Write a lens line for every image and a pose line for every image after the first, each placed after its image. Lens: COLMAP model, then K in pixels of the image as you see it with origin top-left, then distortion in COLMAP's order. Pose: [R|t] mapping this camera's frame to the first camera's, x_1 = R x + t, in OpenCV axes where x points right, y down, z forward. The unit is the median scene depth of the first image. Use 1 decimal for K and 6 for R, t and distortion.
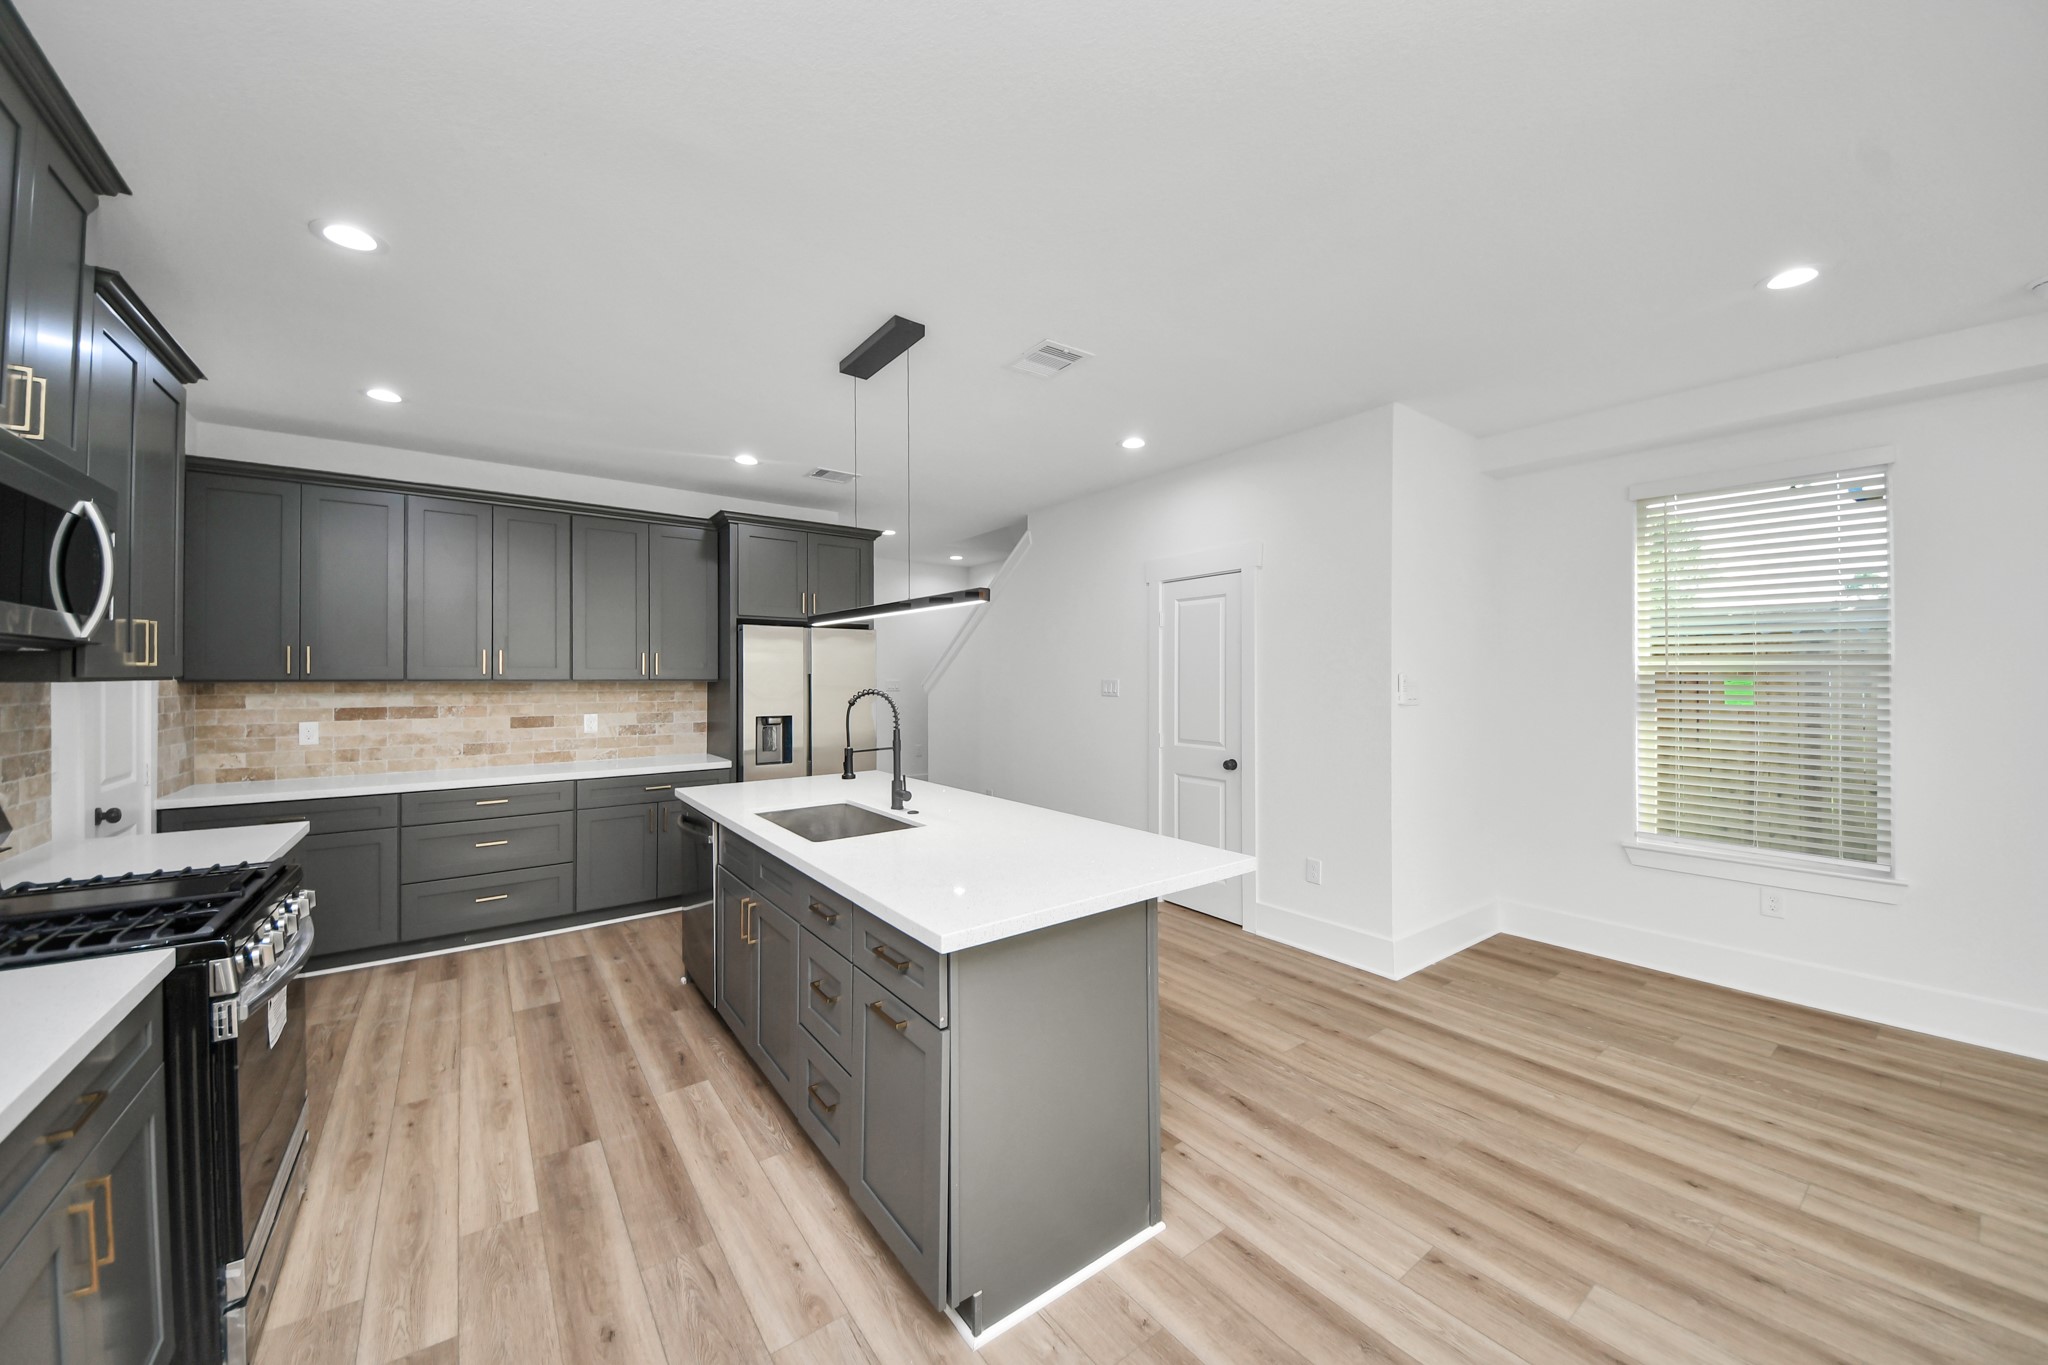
lens RADIAL K [[749.8, 0, 1016.6], [0, 749.8, 684.1], [0, 0, 1]] dist [0.031368, -0.022818]
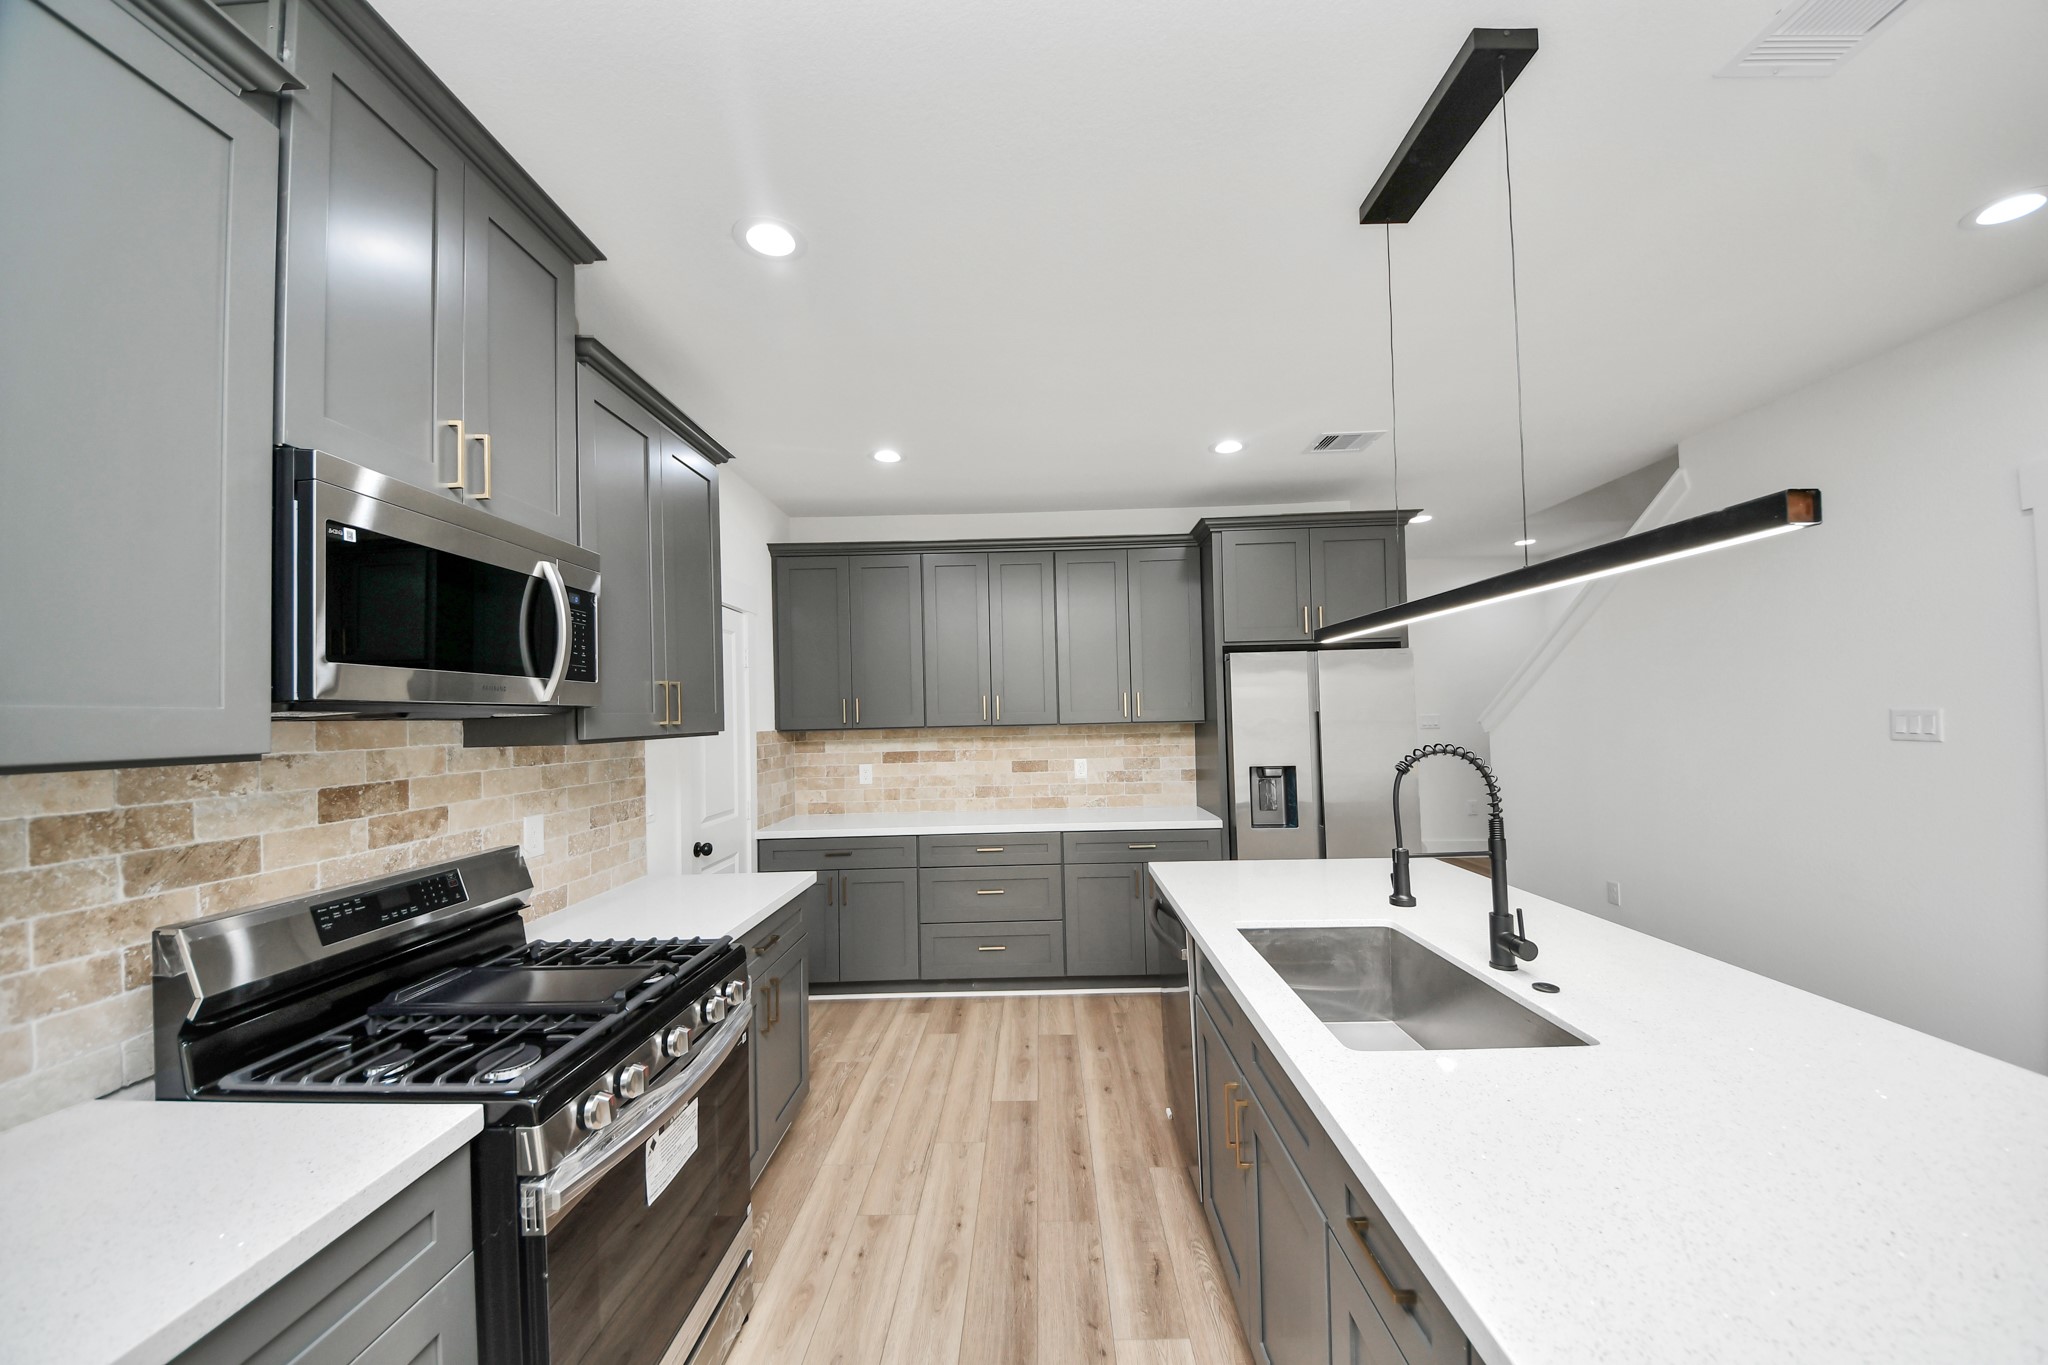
lens RADIAL K [[749.8, 0, 1016.6], [0, 749.8, 684.1], [0, 0, 1]] dist [0.031368, -0.022818]
pose [[0.798979, -0.045352, -0.599647, -0.072700], [0.018492, 0.998534, -0.050881, -0.009893], [0.601075, 0.029564, 0.798646, 0.249296]]
